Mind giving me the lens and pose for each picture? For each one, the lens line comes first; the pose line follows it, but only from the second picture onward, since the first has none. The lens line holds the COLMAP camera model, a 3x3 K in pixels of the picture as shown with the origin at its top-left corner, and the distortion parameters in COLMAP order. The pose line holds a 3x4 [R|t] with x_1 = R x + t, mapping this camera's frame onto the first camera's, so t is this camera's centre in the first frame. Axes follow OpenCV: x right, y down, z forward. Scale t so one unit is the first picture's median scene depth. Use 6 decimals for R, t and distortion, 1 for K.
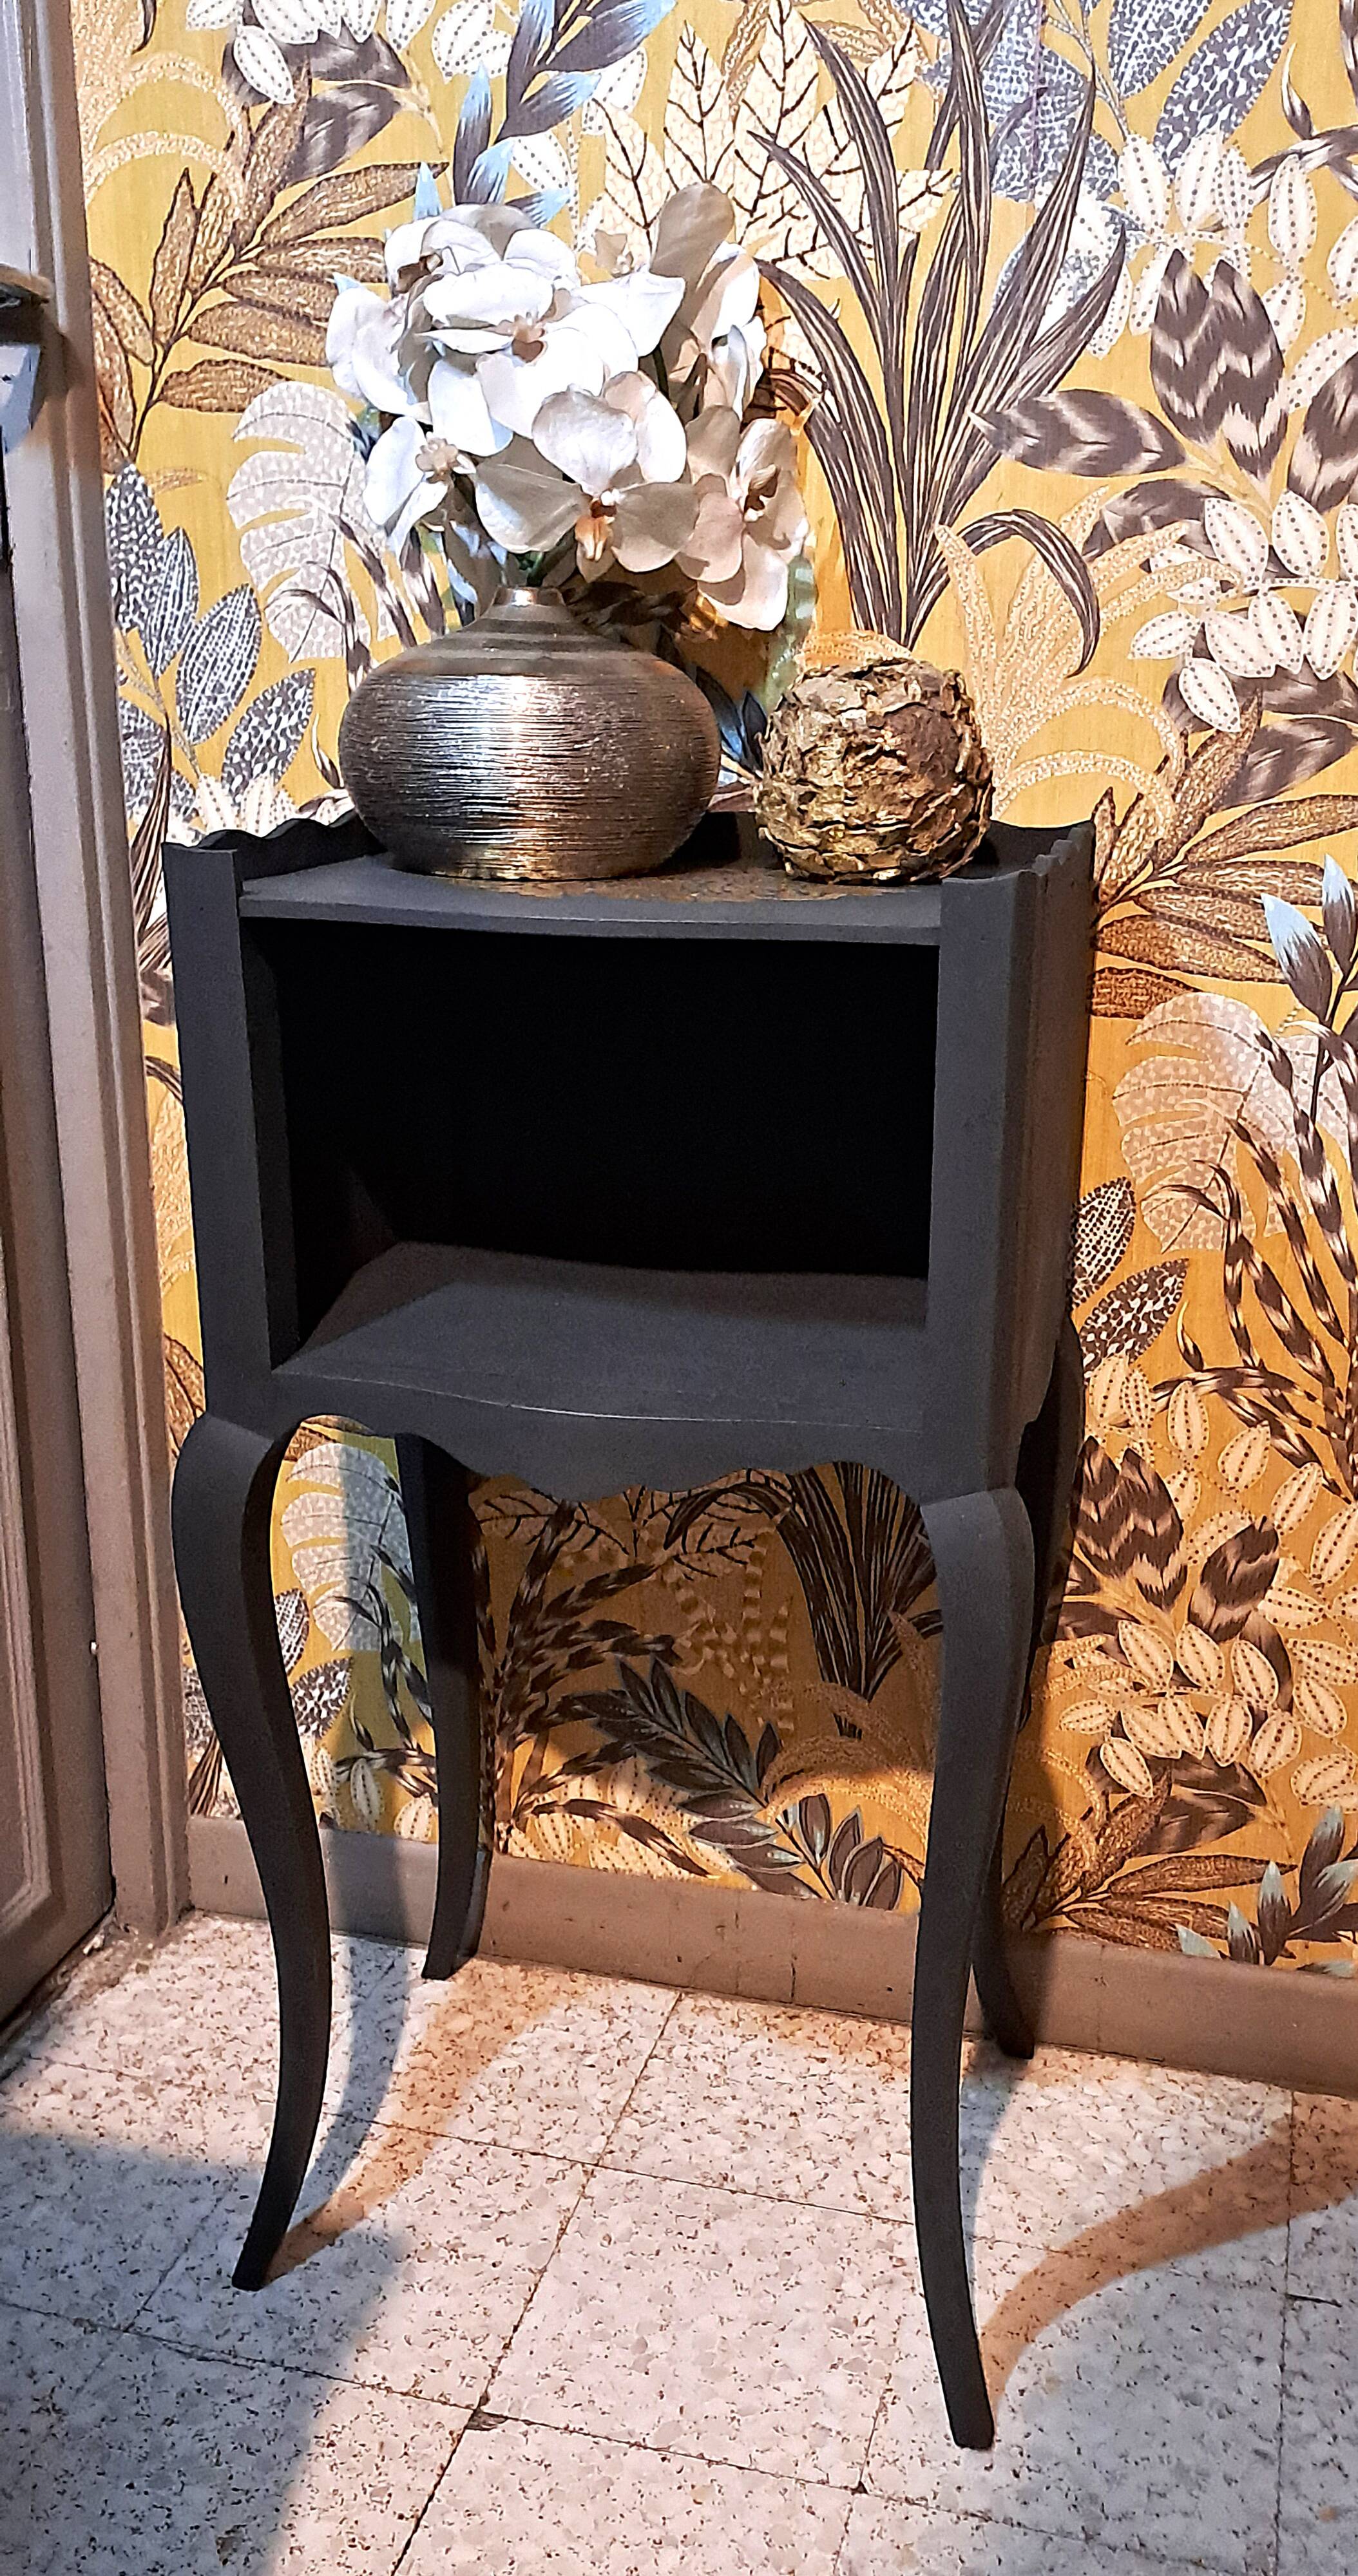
lens RADIAL K [[2229.9, 0, 697.8], [0, 2229.9, 1367.1], [0, 0, 1]] dist [0.111926, -0.111403]
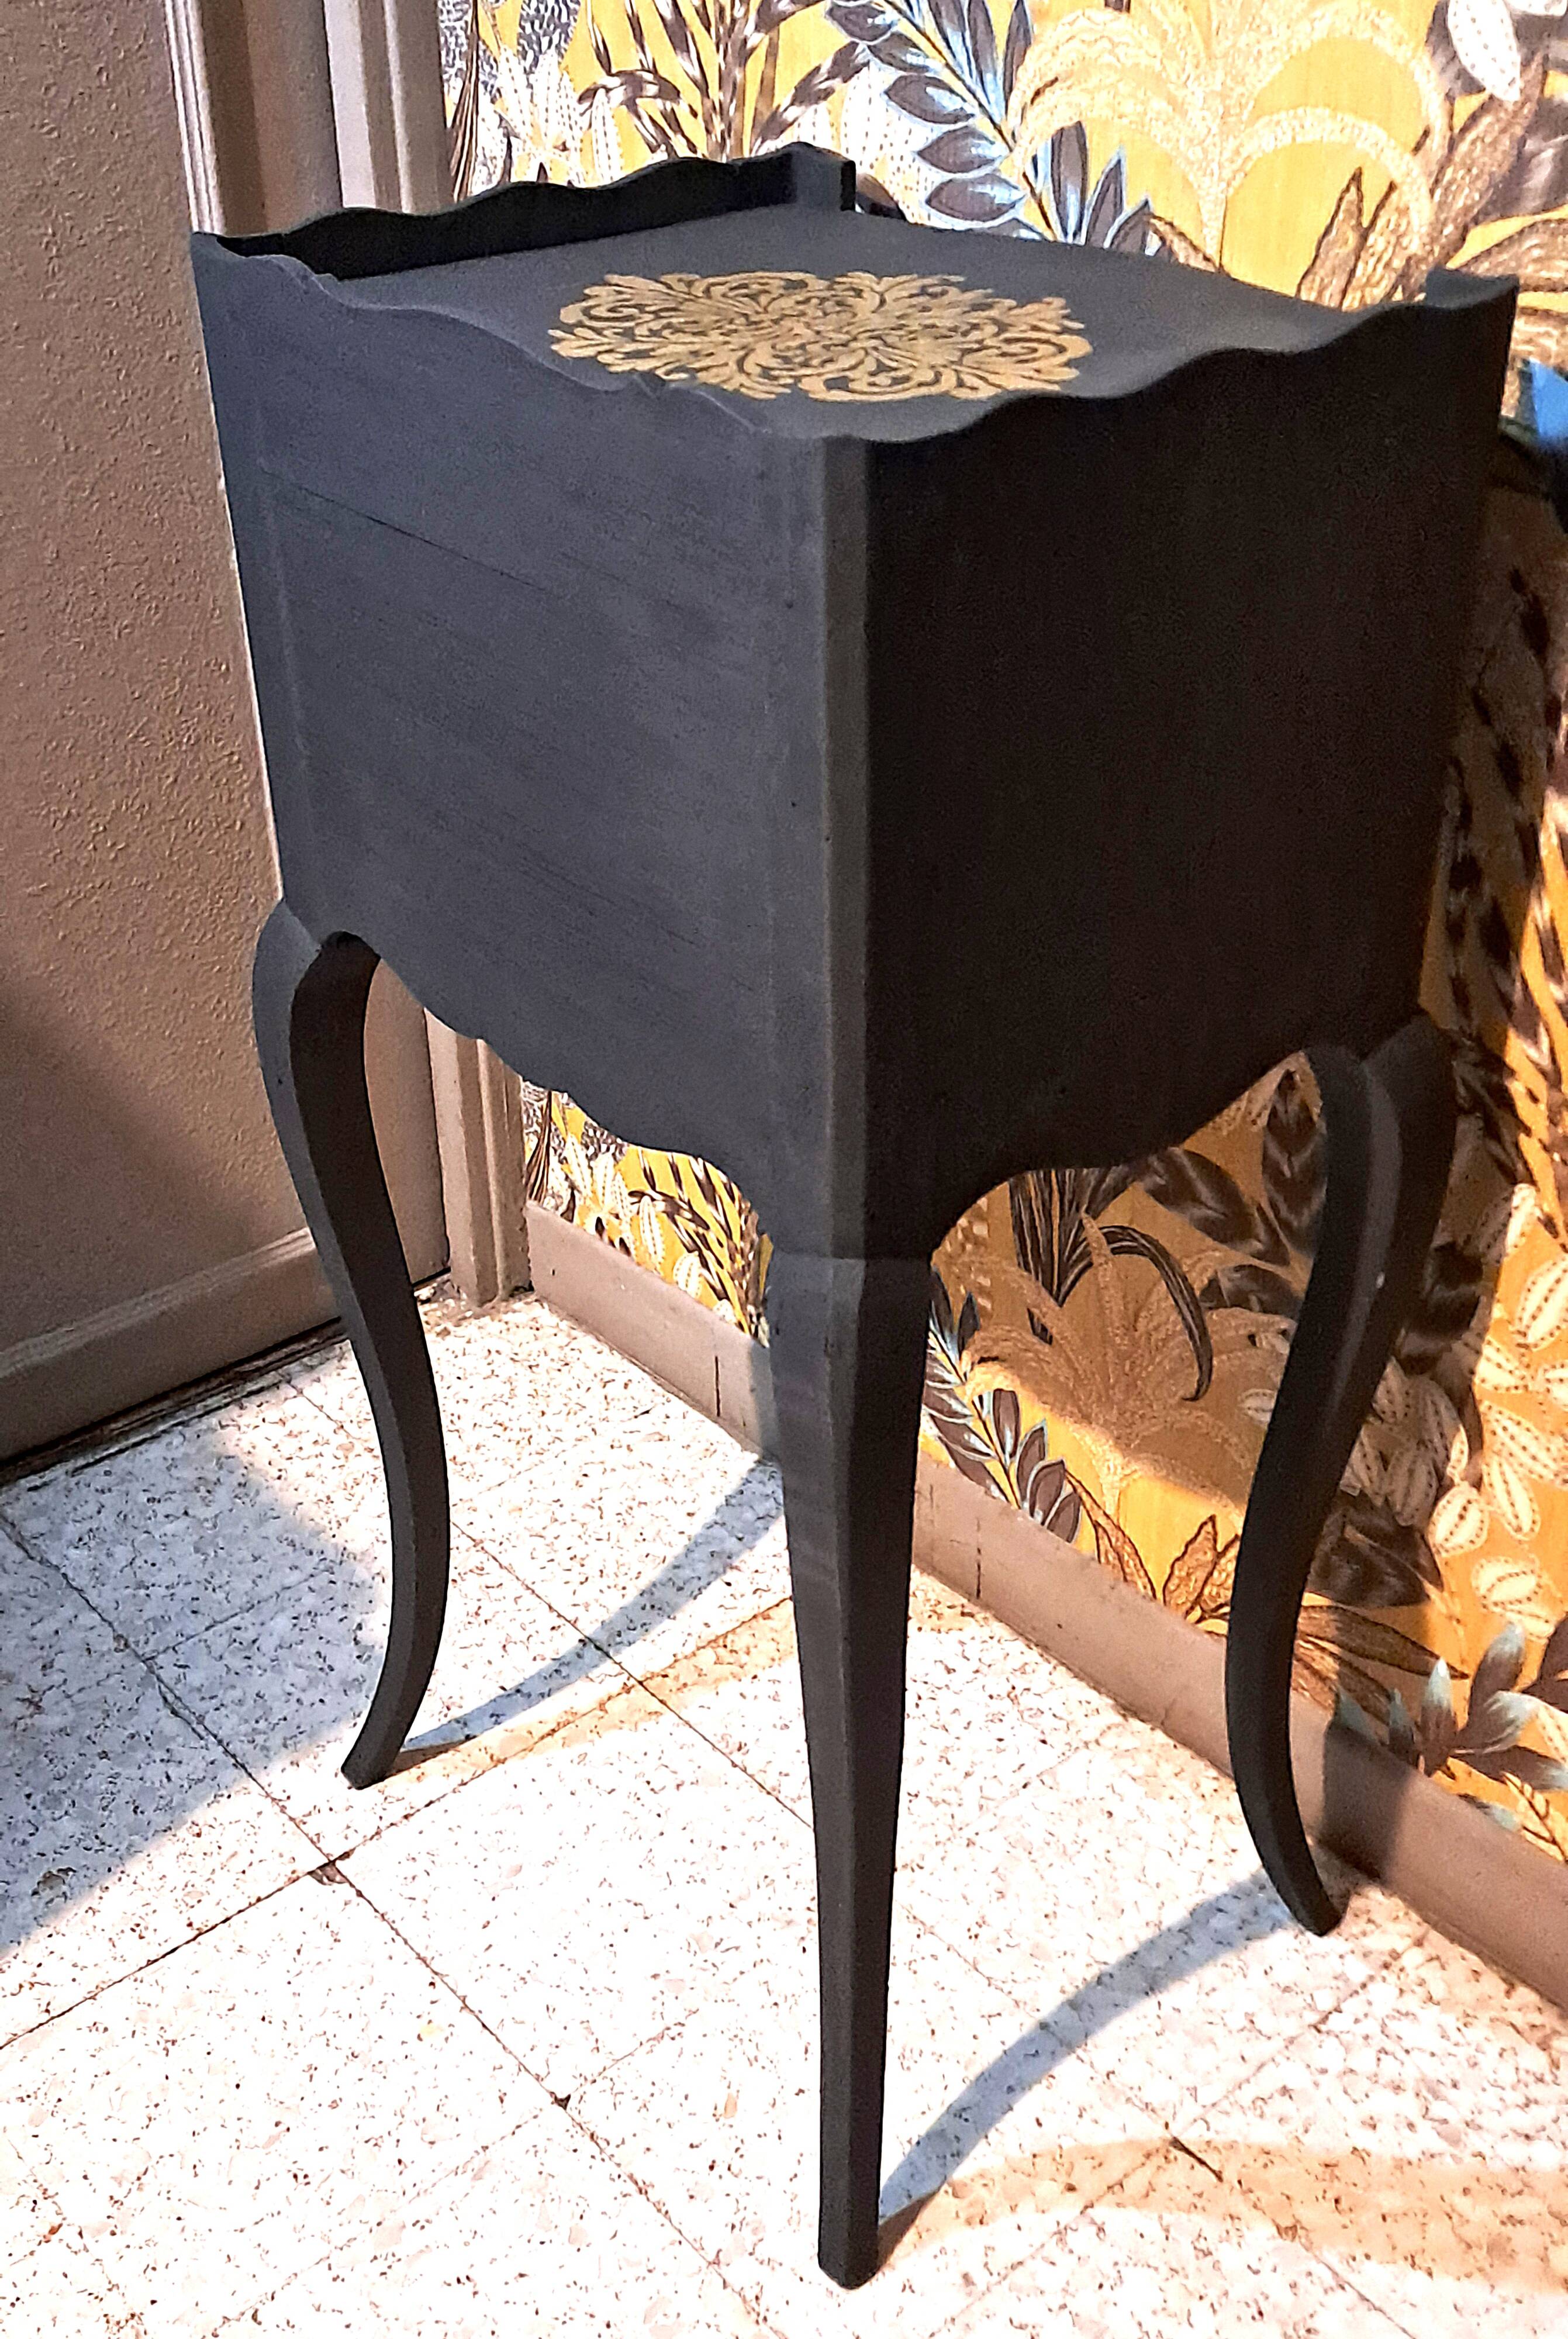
lens RADIAL K [[2498.3, 0, 812.4], [0, 2498.3, 1209.8], [0, 0, 1]] dist [0.049403, 0.000000]
pose [[0.832159, 0.279762, -0.478794, 0.482650], [-0.157539, 0.947106, 0.279591, -0.141603], [0.531688, -0.157235, 0.832217, 0.218588]]
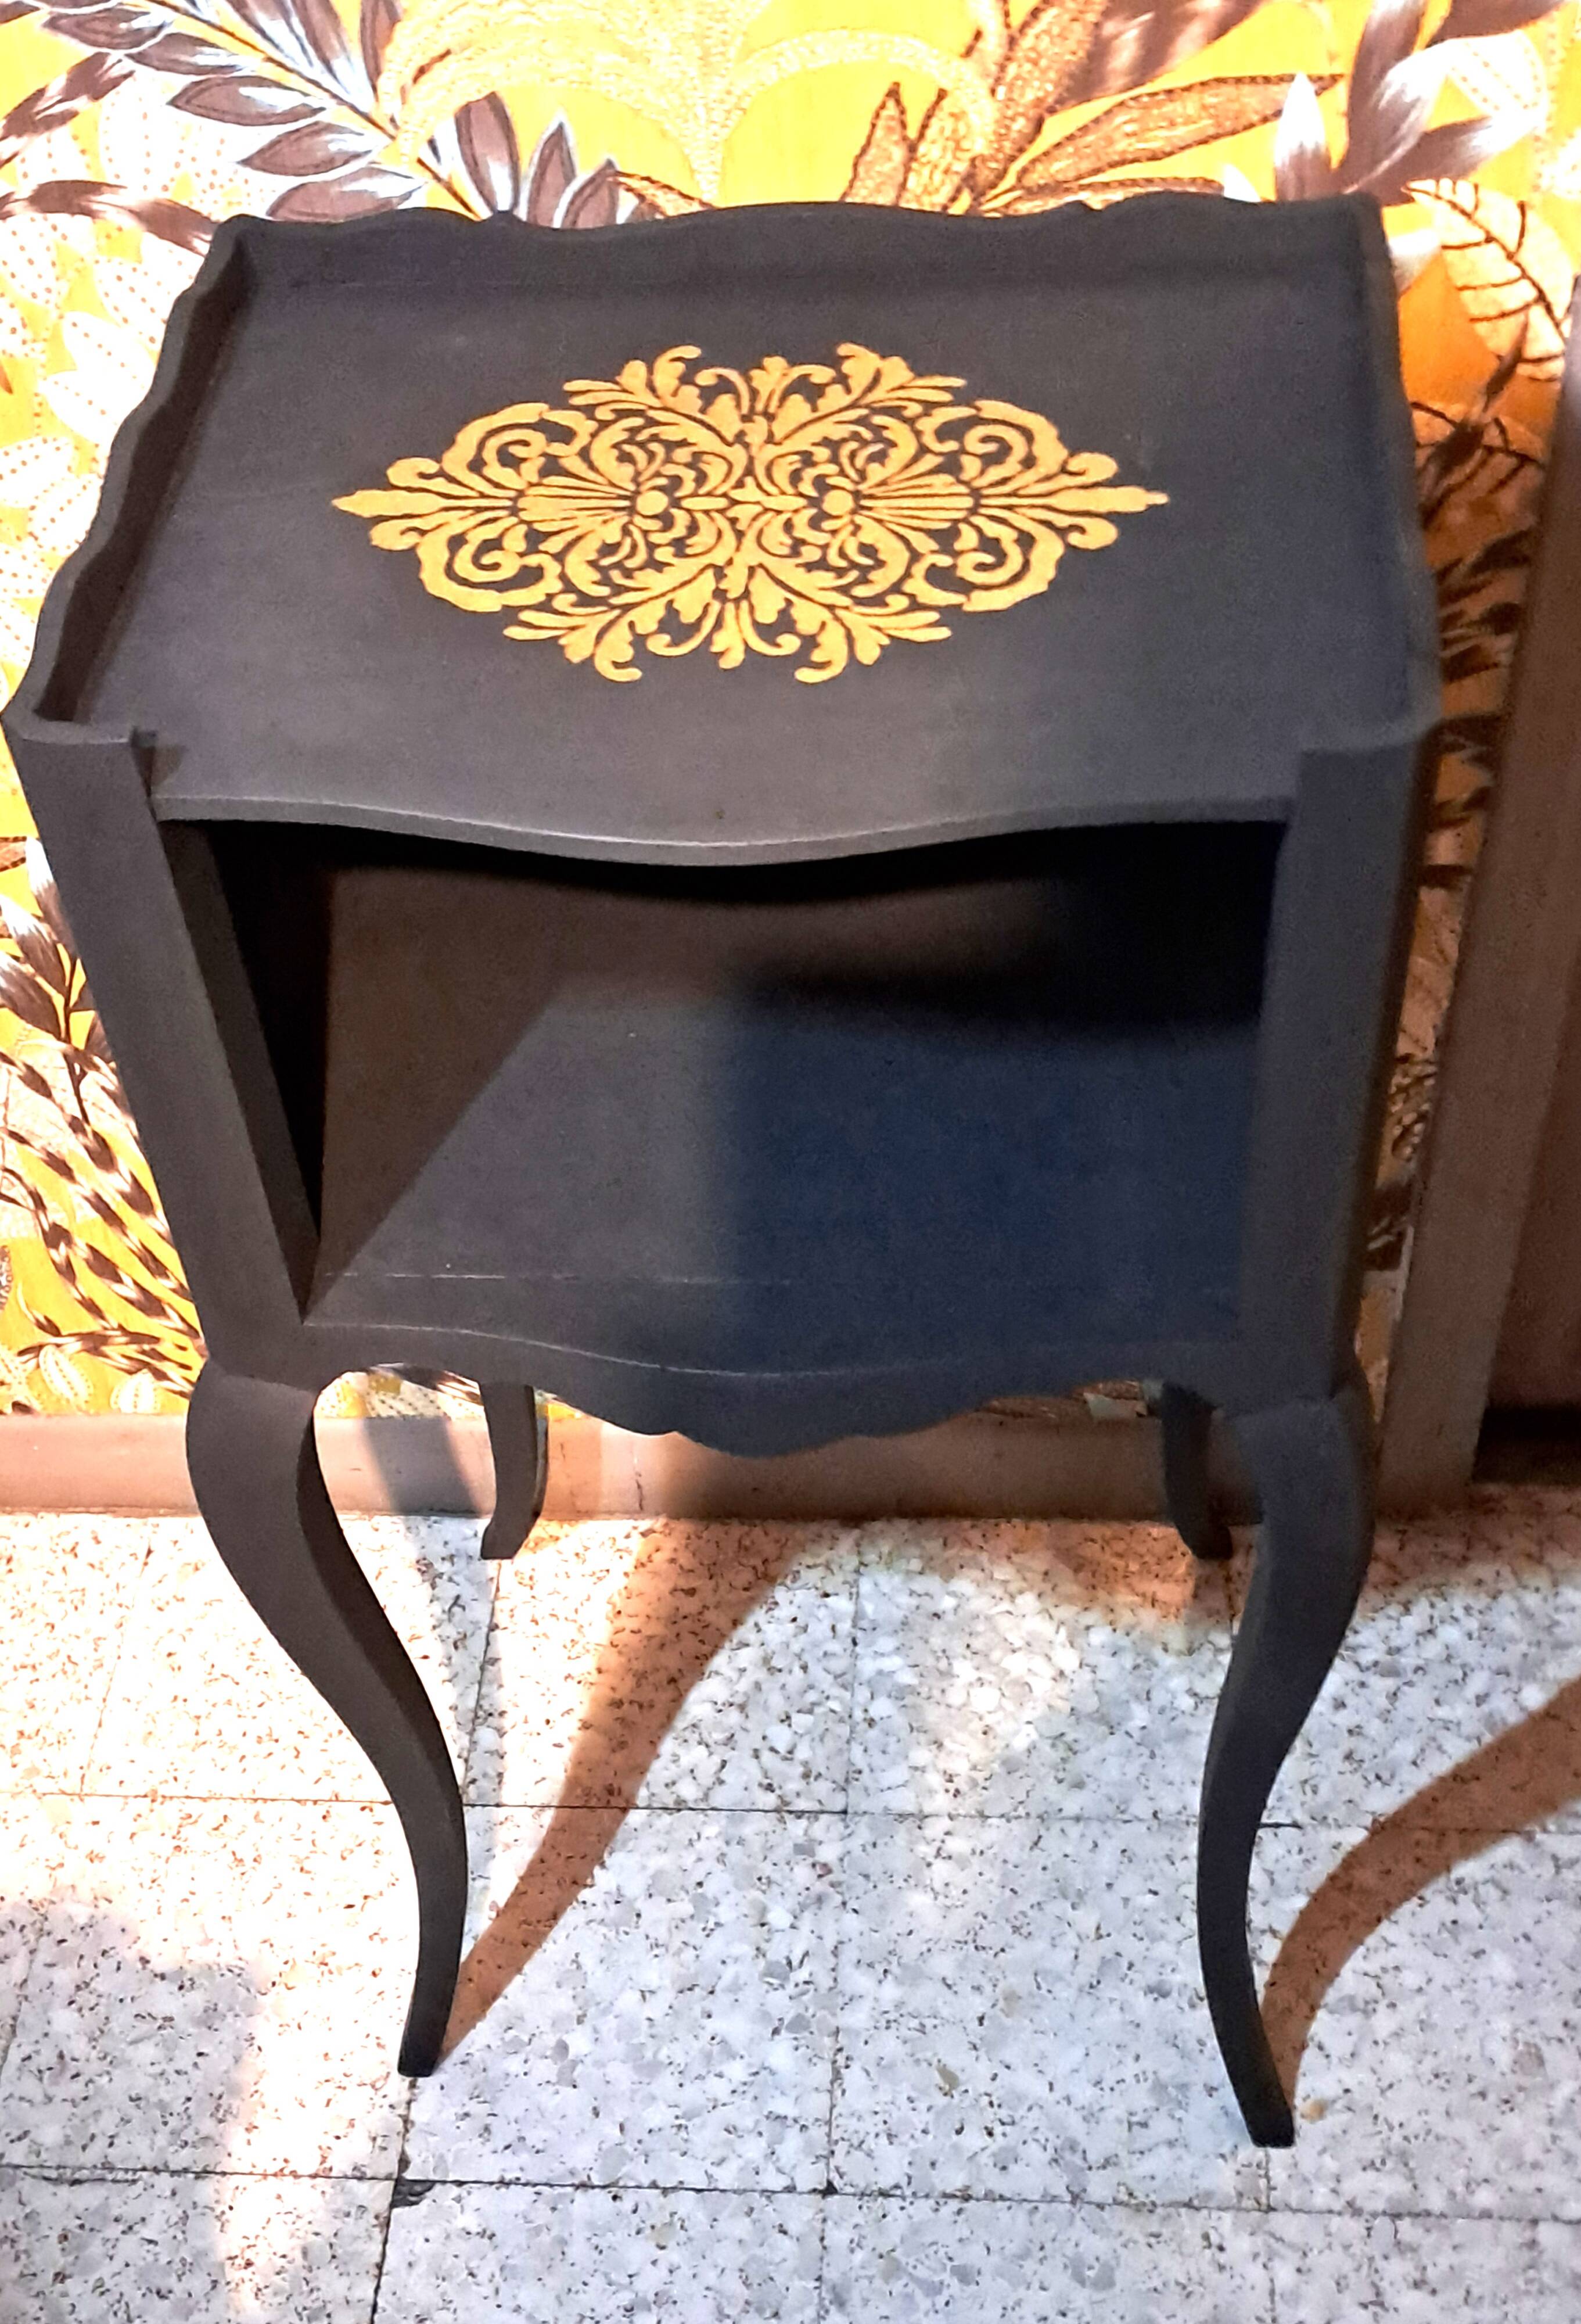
lens RADIAL K [[2749.1, 0, 754.2], [0, 2749.1, 1234.4], [0, 0, 1]] dist [0.066688, 0.000000]
pose [[0.977457, -0.189809, 0.092468, 0.009132], [0.125157, 0.873612, 0.470253, -0.336110], [-0.170039, -0.448079, 0.877674, 0.164182]]
